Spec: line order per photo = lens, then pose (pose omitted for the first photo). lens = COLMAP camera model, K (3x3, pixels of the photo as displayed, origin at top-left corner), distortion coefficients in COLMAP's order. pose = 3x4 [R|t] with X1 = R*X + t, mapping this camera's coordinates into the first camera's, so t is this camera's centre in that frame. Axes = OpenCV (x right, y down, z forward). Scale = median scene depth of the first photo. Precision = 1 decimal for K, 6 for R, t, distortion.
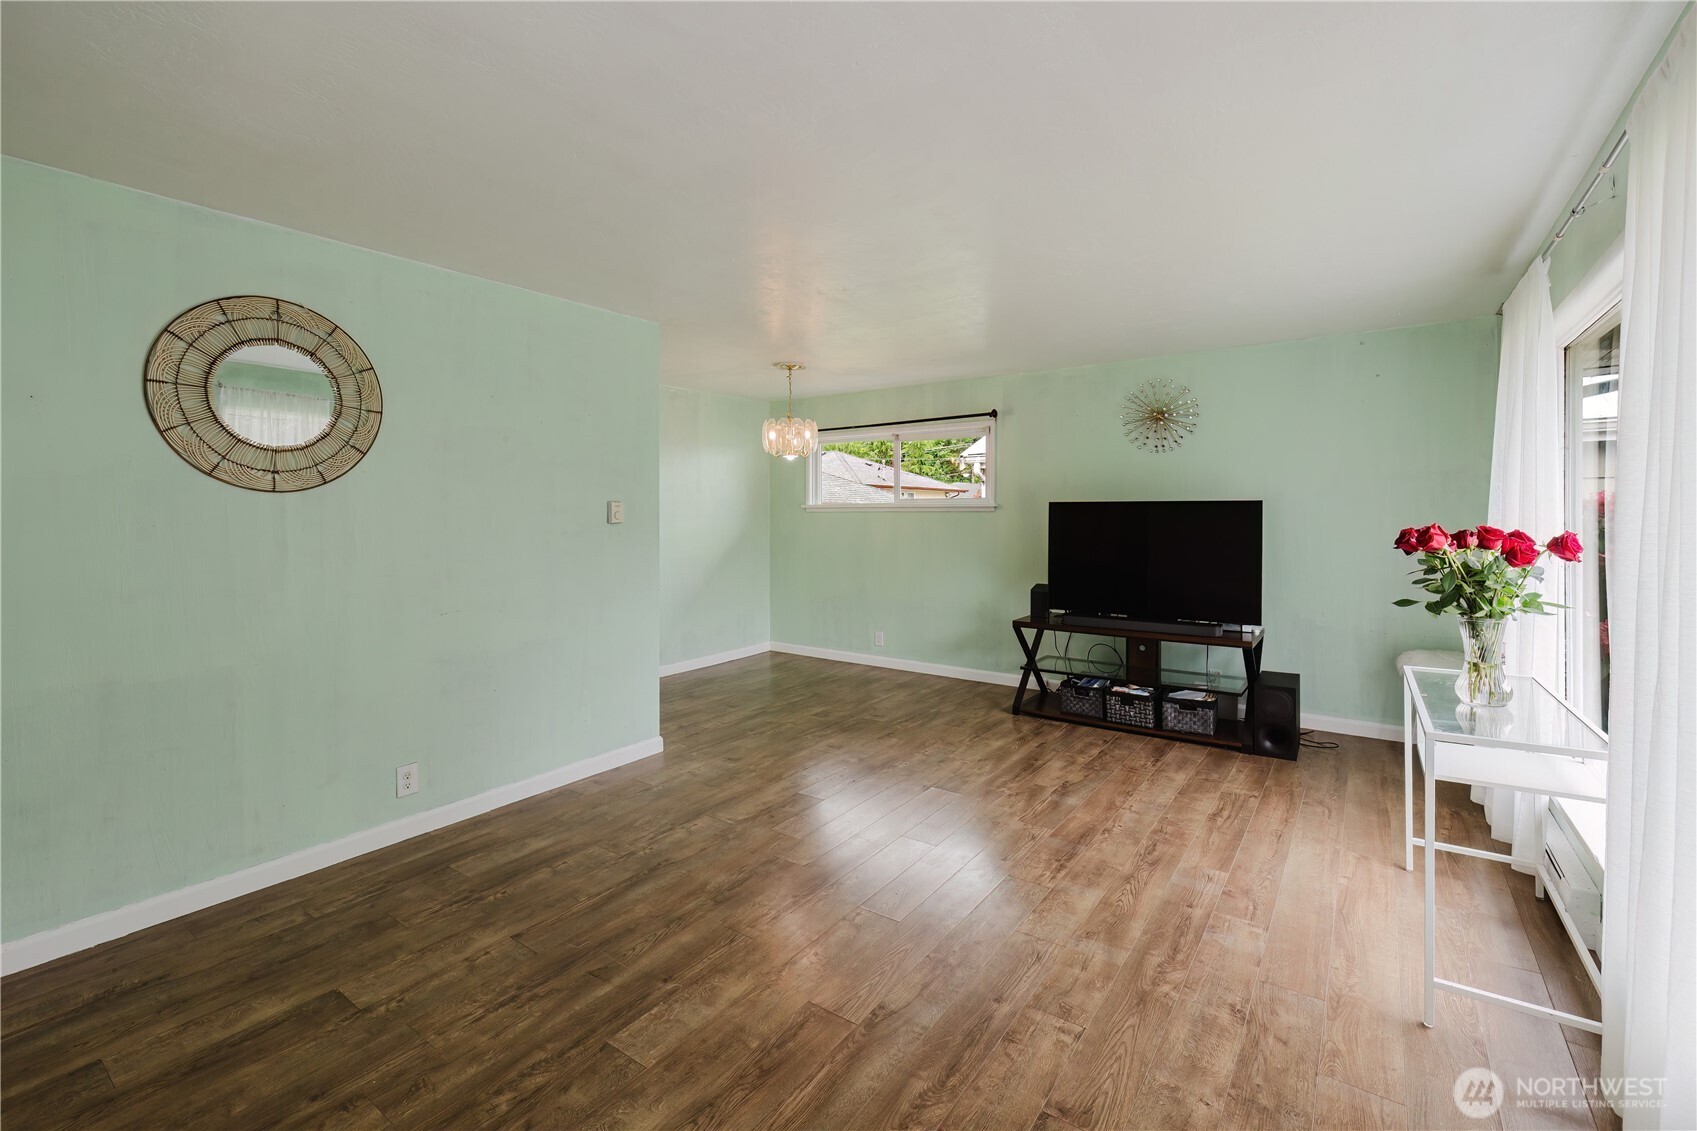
lens RADIAL K [[720.7, 0, 850.5], [0, 720.7, 521.0], [0, 0, 1]] dist [-0.000645, 0.000114]
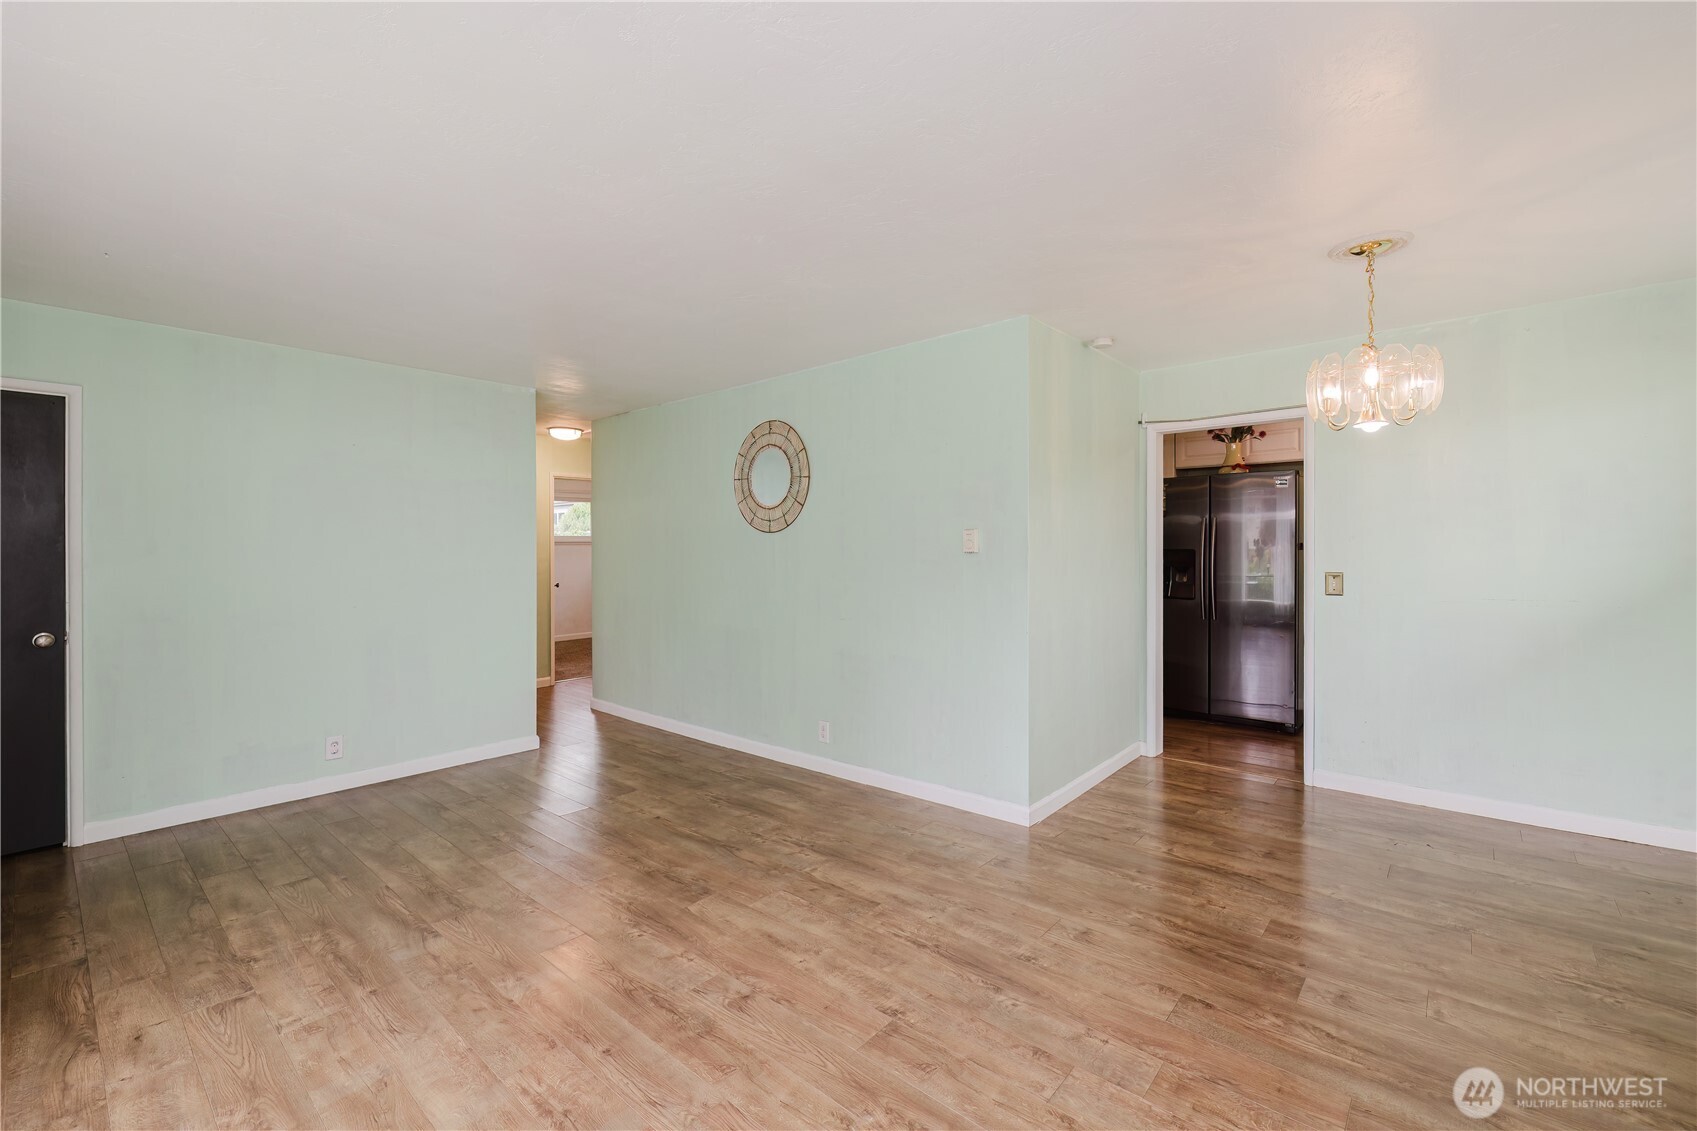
lens RADIAL K [[717.0, 0, 842.9], [0, 717.0, 544.8], [0, 0, 1]] dist [0.000561, -0.000683]
pose [[-0.092566, 0.001678, -0.995705, 0.791176], [0.003282, 0.999994, 0.001380, -0.011213], [0.995701, -0.003140, -0.092571, 1.171561]]
